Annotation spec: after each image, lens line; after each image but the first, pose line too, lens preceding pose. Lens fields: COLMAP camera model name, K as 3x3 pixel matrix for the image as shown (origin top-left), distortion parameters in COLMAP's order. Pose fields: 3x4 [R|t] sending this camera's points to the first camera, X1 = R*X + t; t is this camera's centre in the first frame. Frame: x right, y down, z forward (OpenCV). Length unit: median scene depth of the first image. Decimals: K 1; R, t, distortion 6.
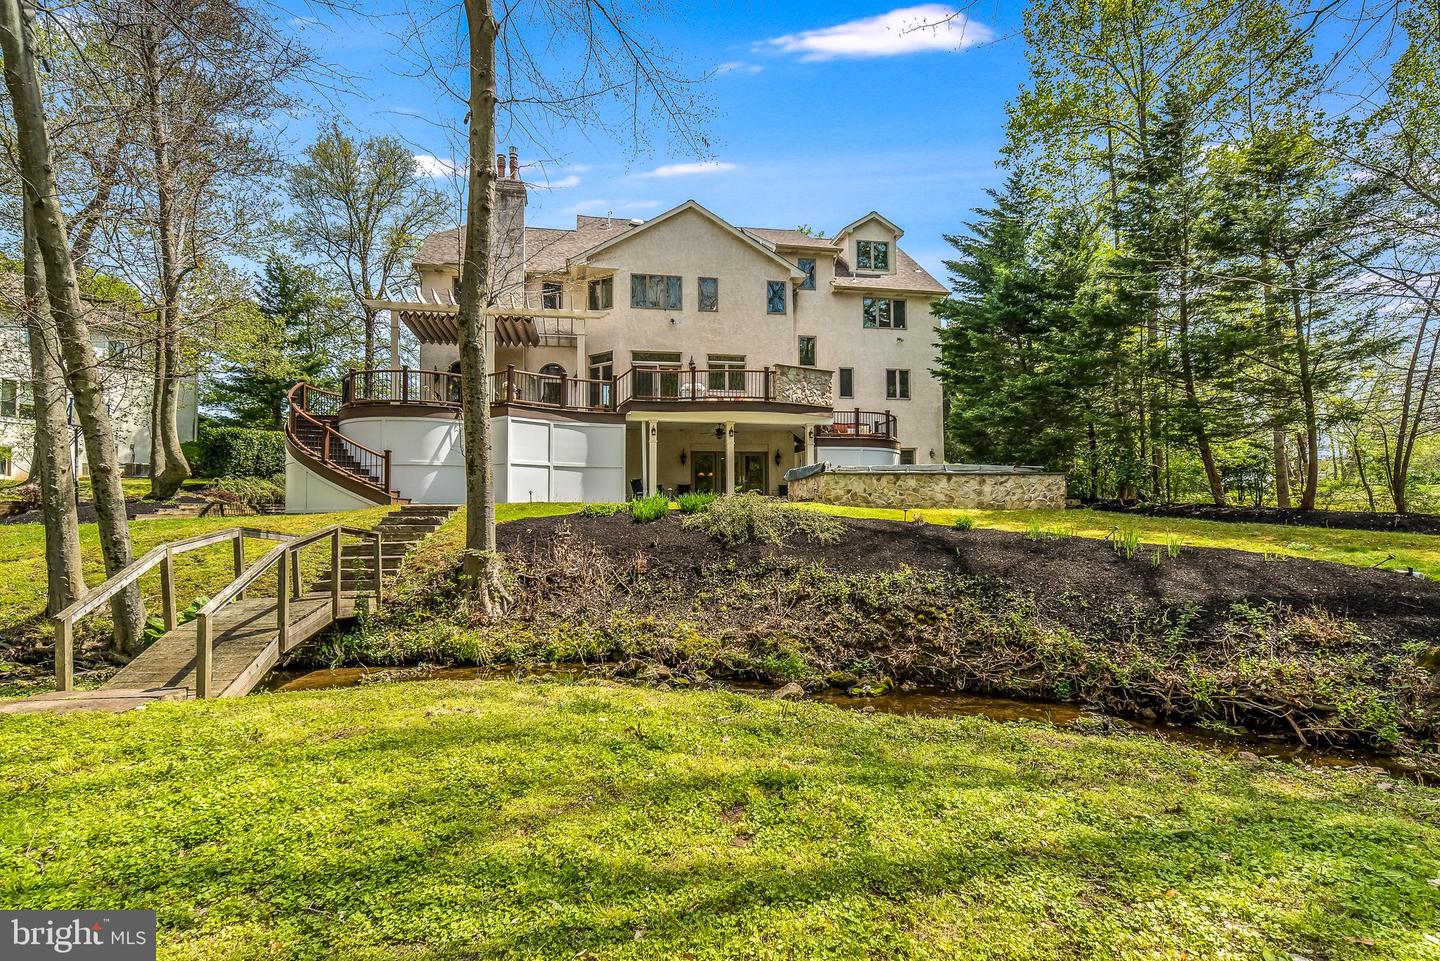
lens RADIAL K [[655.8, 0, 694.0], [0, 655.8, 483.9], [0, 0, 1]] dist [0.005565, 0.001561]
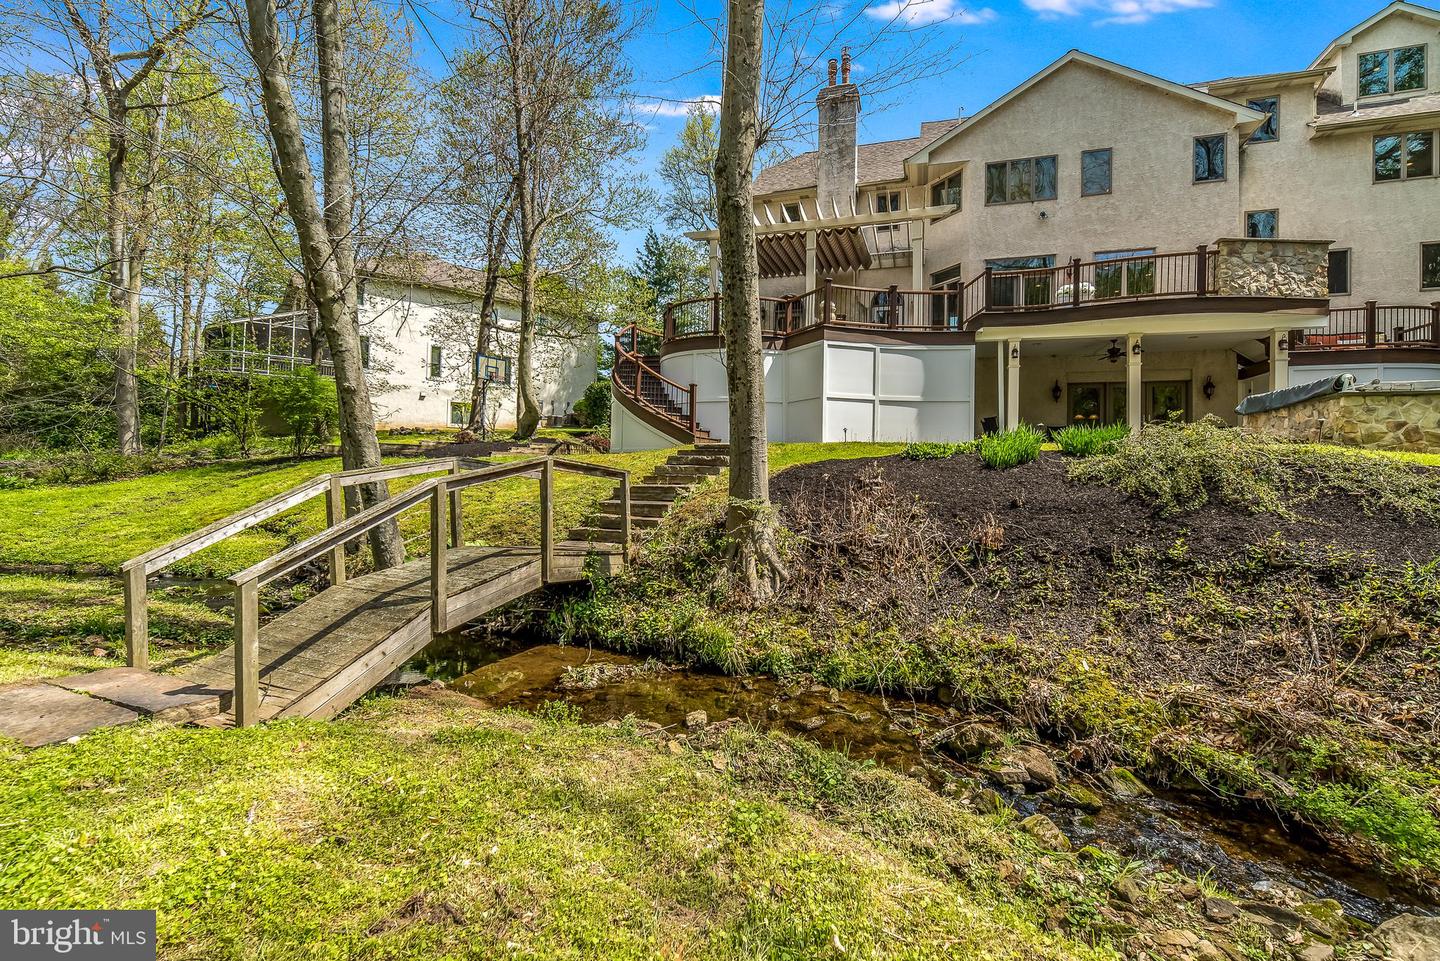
lens RADIAL K [[622.0, 0, 742.3], [0, 622.0, 450.1], [0, 0, 1]] dist [0.008831, 0.002709]
pose [[0.891913, 0.010178, -0.452093, -0.019071], [-0.002621, 0.999846, 0.017338, 0.023373], [0.452200, -0.014279, 0.891802, 0.260346]]
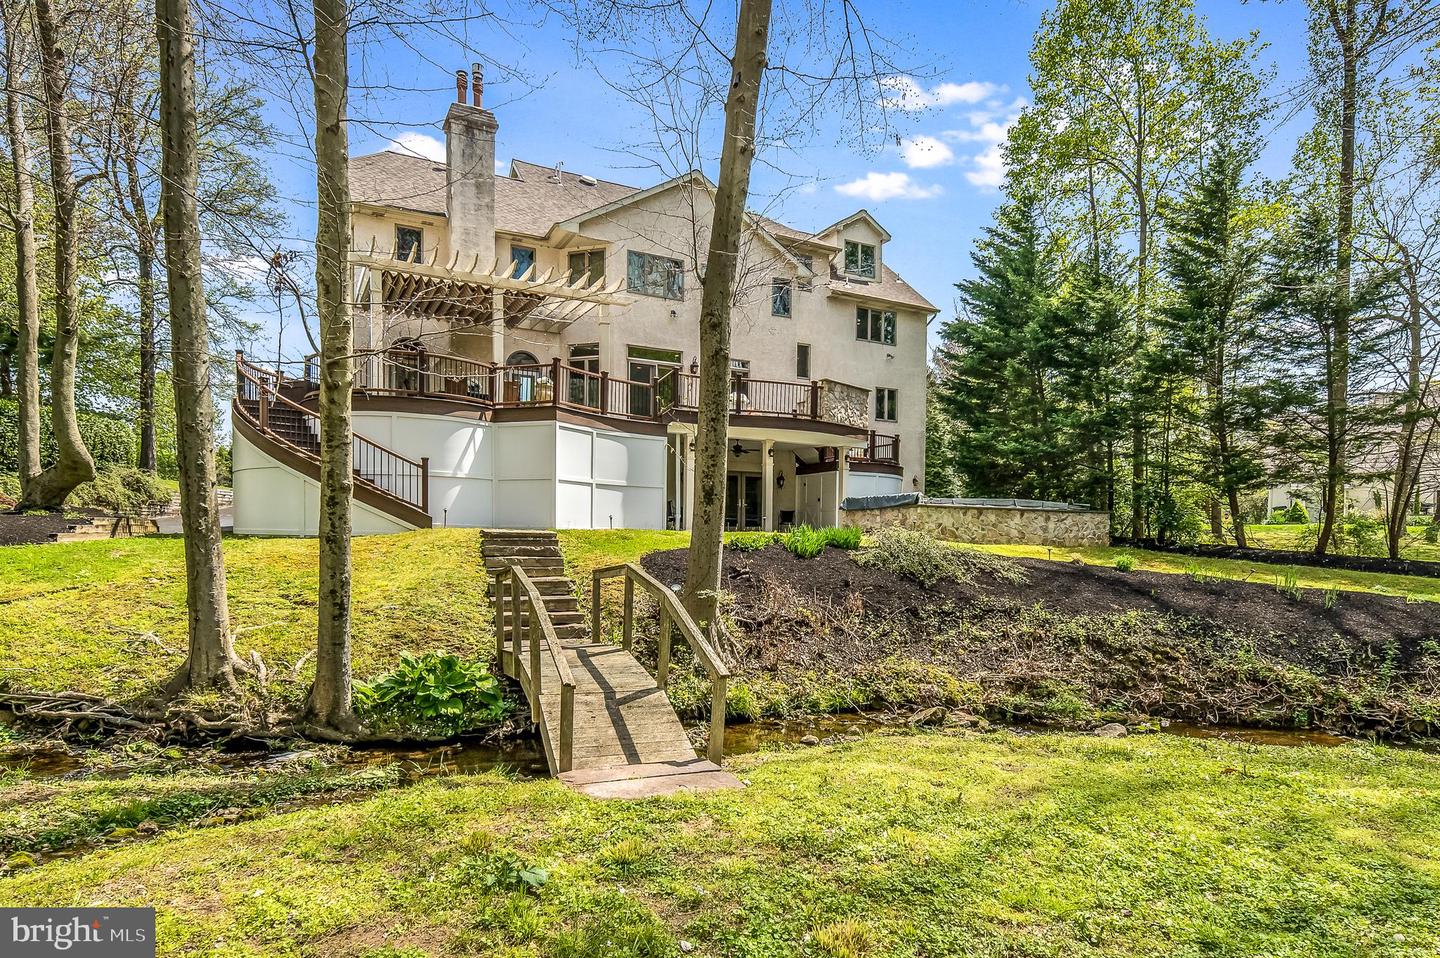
lens RADIAL K [[778.8, 0, 701.3], [0, 778.8, 542.5], [0, 0, 1]] dist [0.005300, 0.002052]
pose [[0.958035, 0.019012, 0.286019, -0.403082], [-0.035877, 0.997905, 0.053842, -0.011751], [-0.284396, -0.061845, 0.956710, 0.012868]]
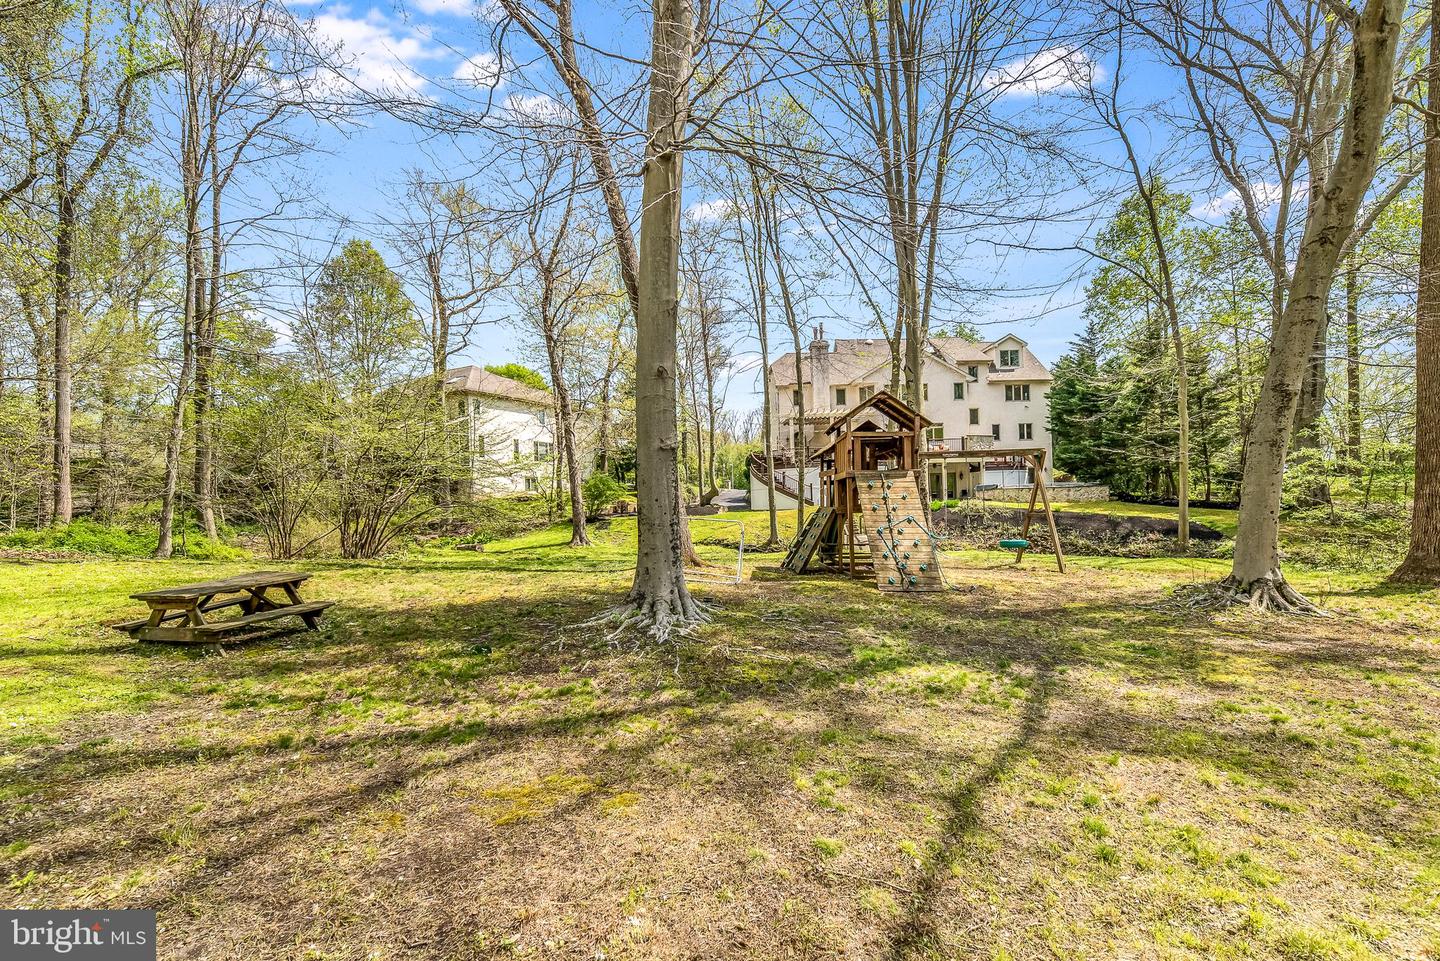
lens RADIAL K [[622.0, 0, 718.6], [0, 622.0, 484.2], [0, 0, 1]] dist [0.008831, 0.002709]
pose [[0.990494, -0.020105, -0.136081, -0.488345], [0.023642, 0.999422, 0.024426, -0.108483], [0.135512, -0.027411, 0.990397, -1.353839]]
